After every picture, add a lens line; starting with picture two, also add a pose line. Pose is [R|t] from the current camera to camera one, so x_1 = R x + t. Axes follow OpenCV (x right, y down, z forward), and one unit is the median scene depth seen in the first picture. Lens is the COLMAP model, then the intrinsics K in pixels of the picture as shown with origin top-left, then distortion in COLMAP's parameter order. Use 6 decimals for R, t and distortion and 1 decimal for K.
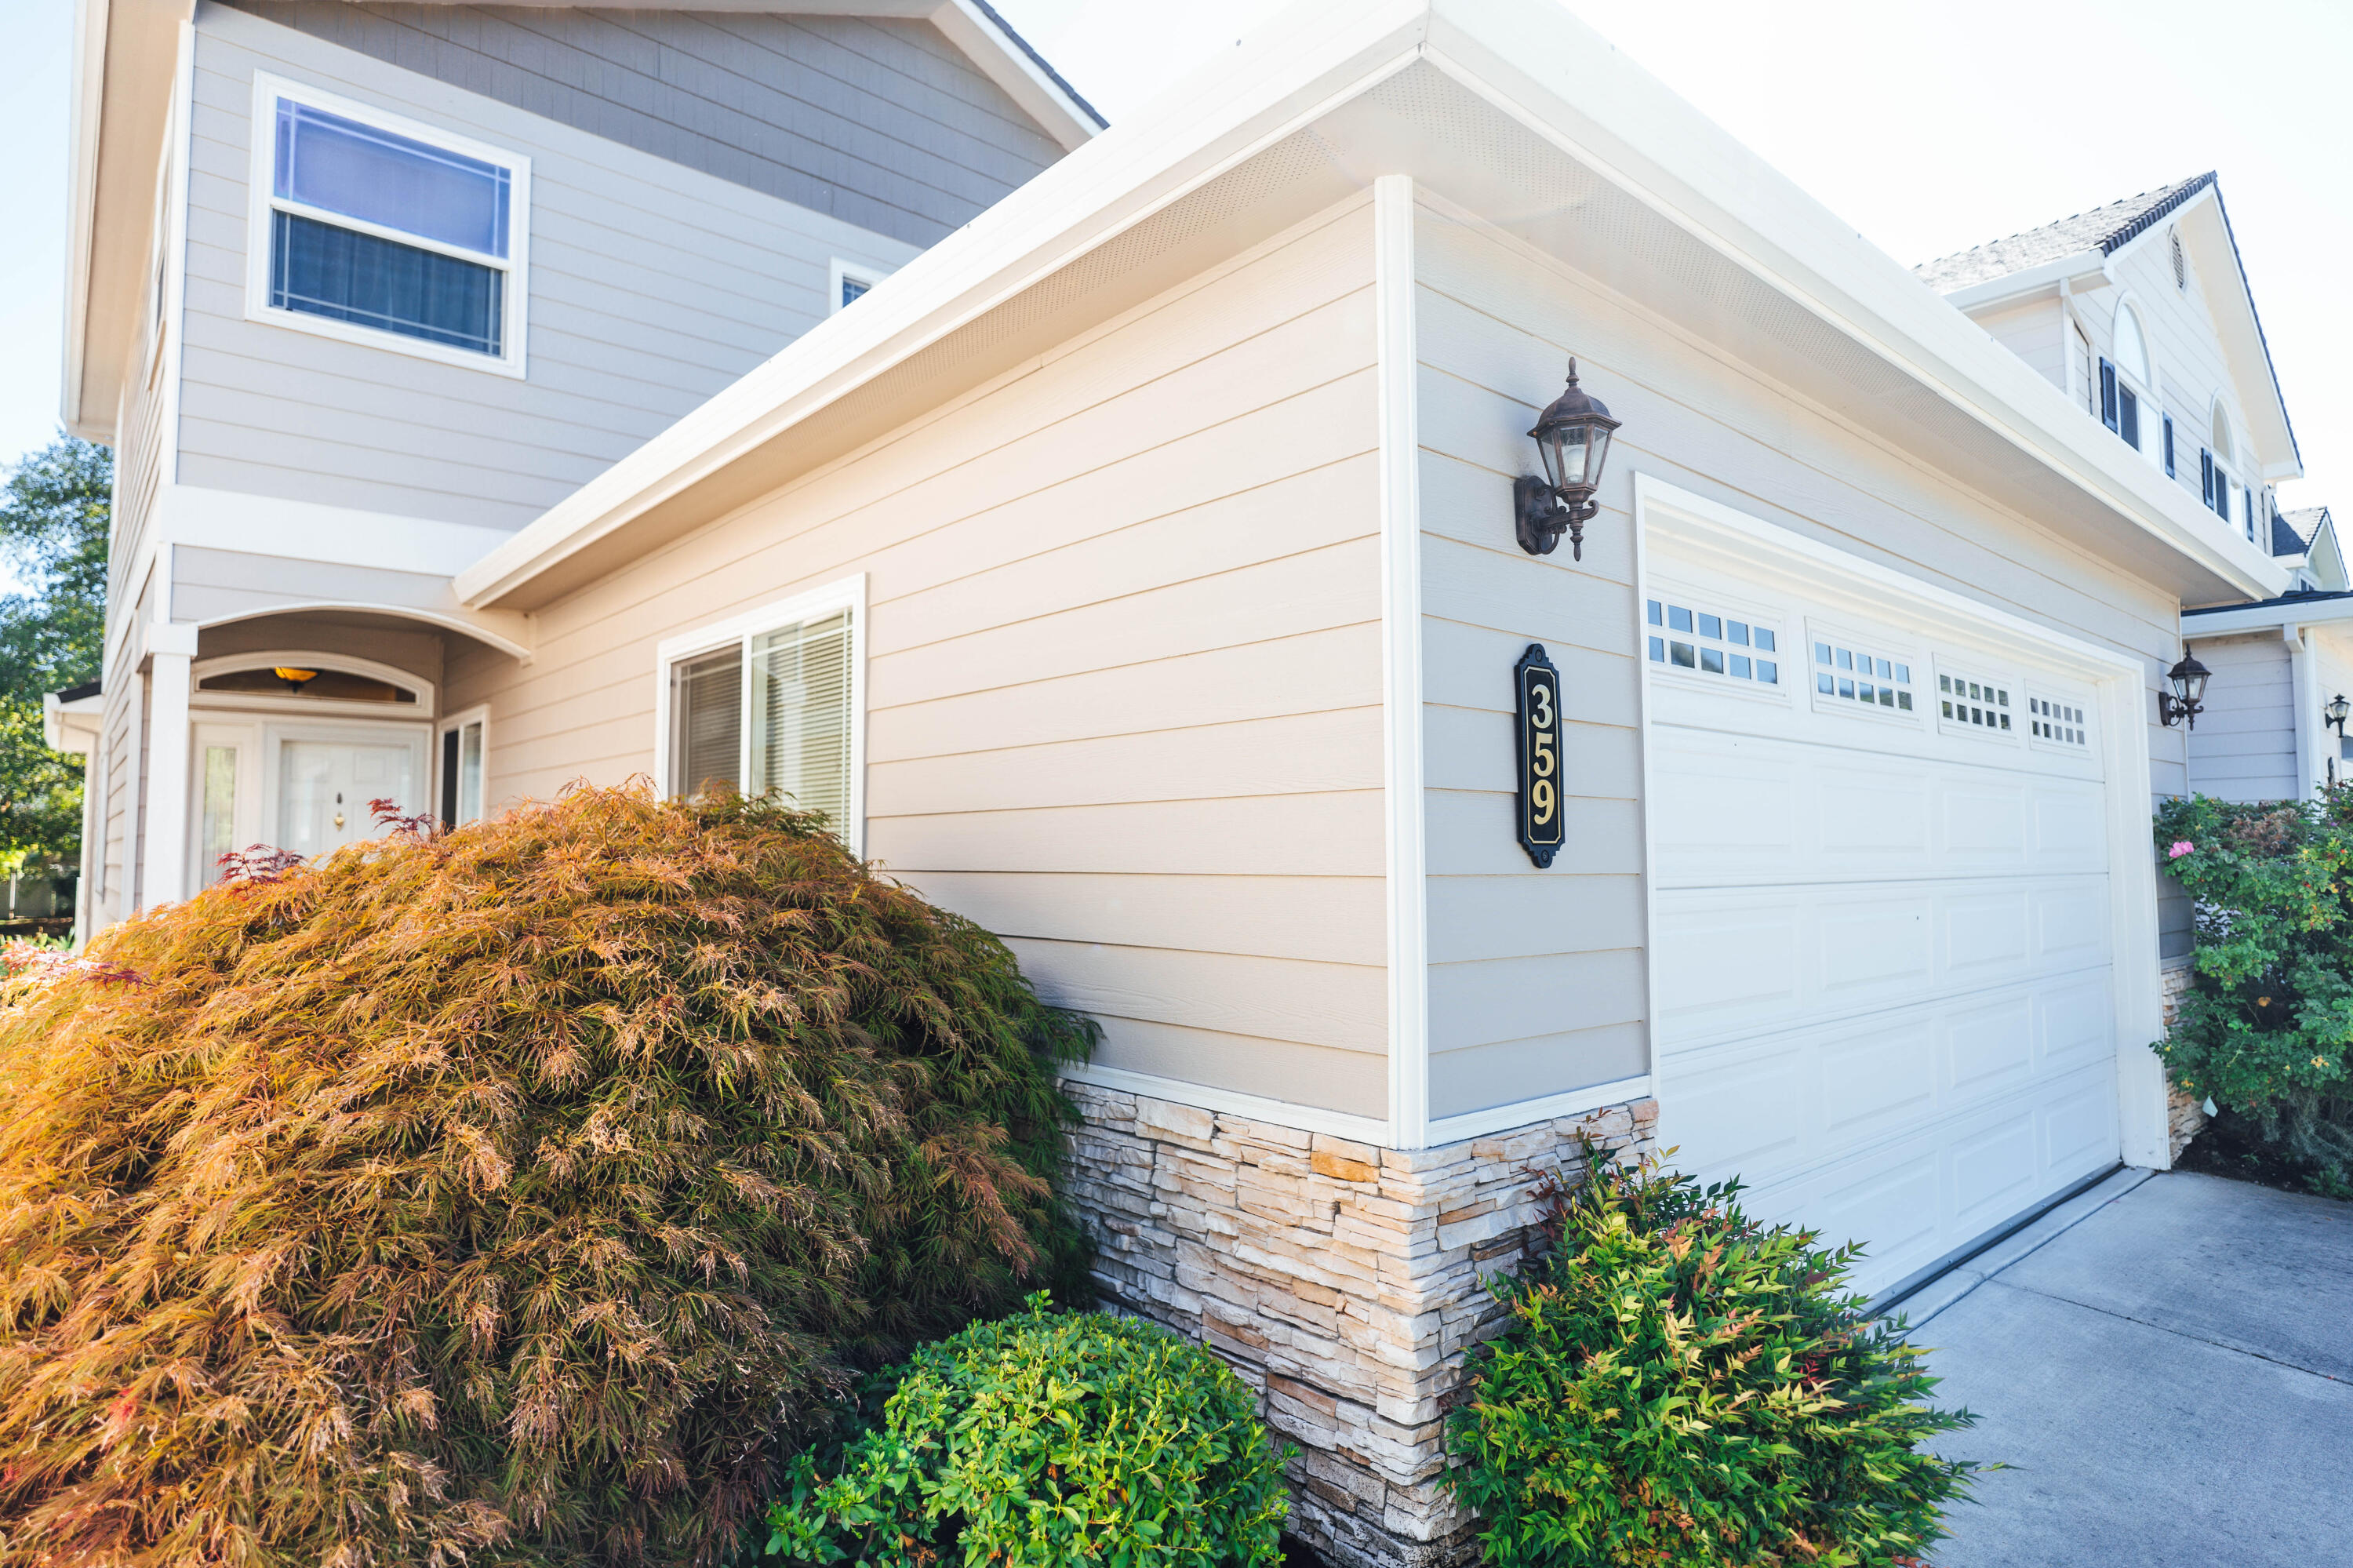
lens RADIAL K [[1309.2, 0, 1175.7], [0, 1309.2, 780.3], [0, 0, 1]] dist [-0.008336, 0.005963]
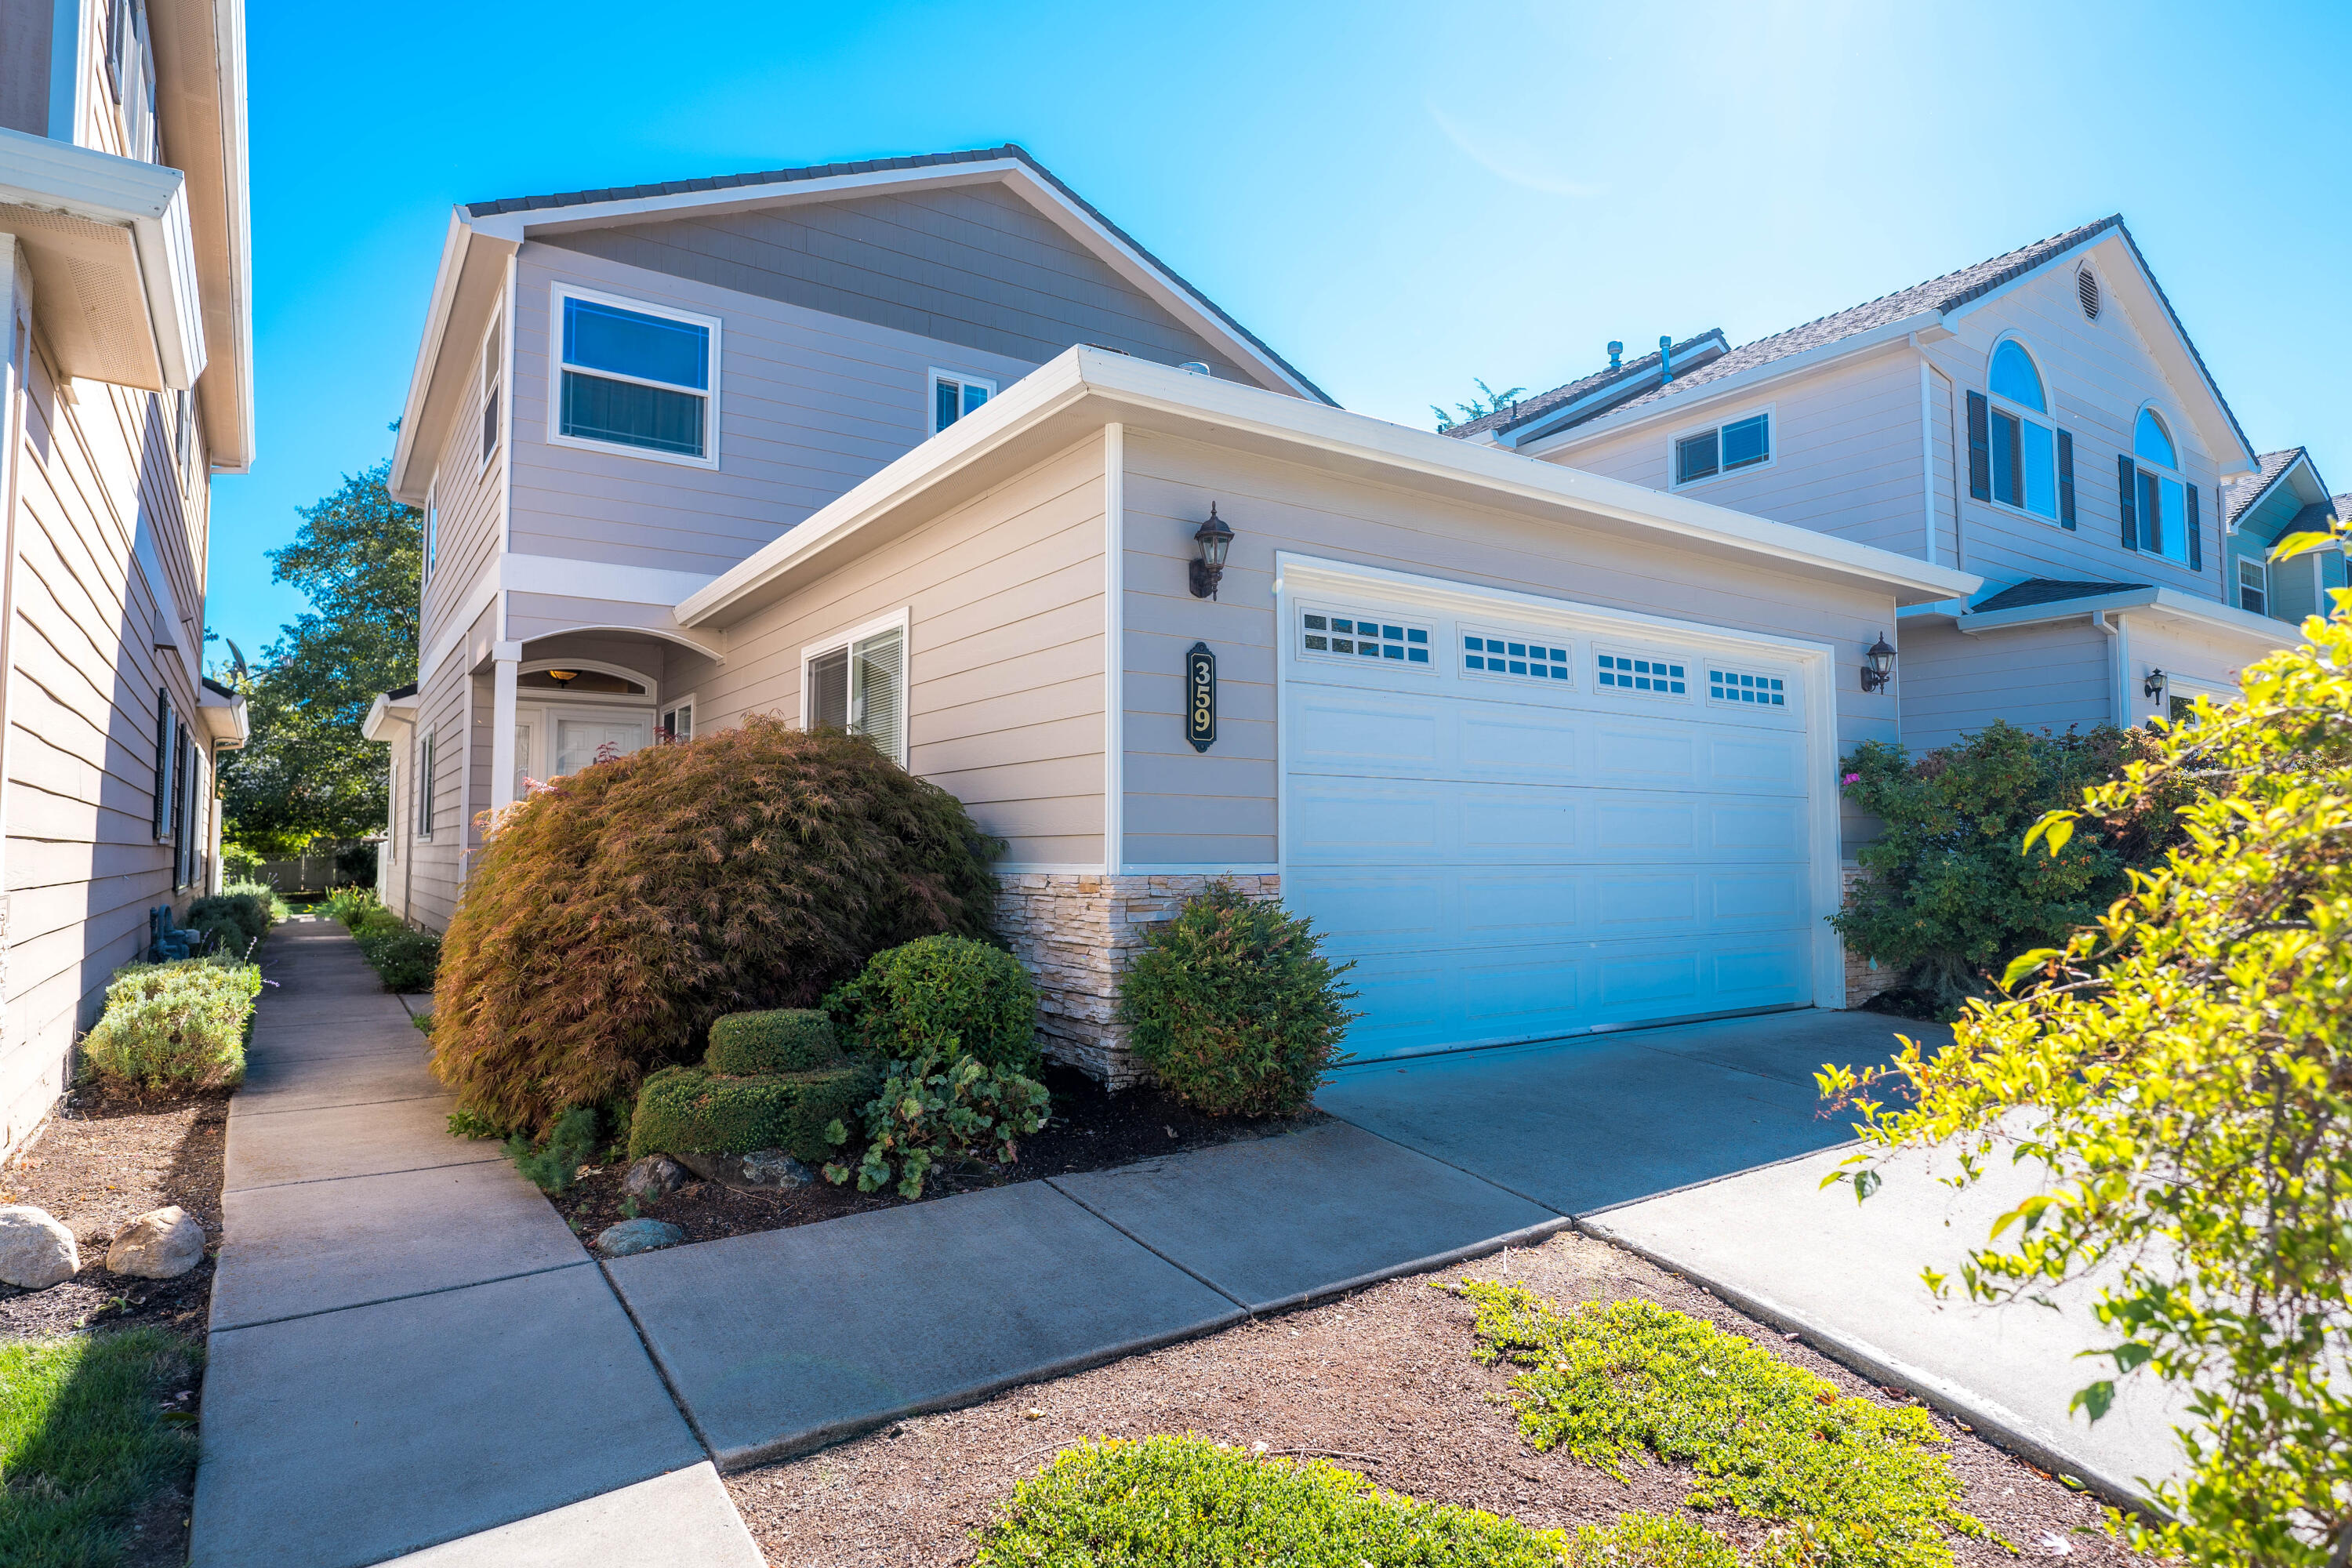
lens RADIAL K [[1308.5, 0, 1179.3], [0, 1308.5, 784.1], [0, 0, 1]] dist [-0.008336, 0.005963]
pose [[0.992837, -0.003904, -0.119411, 0.488125], [0.004445, 0.999981, 0.004260, 0.107215], [0.119392, -0.004761, 0.992836, -1.022285]]
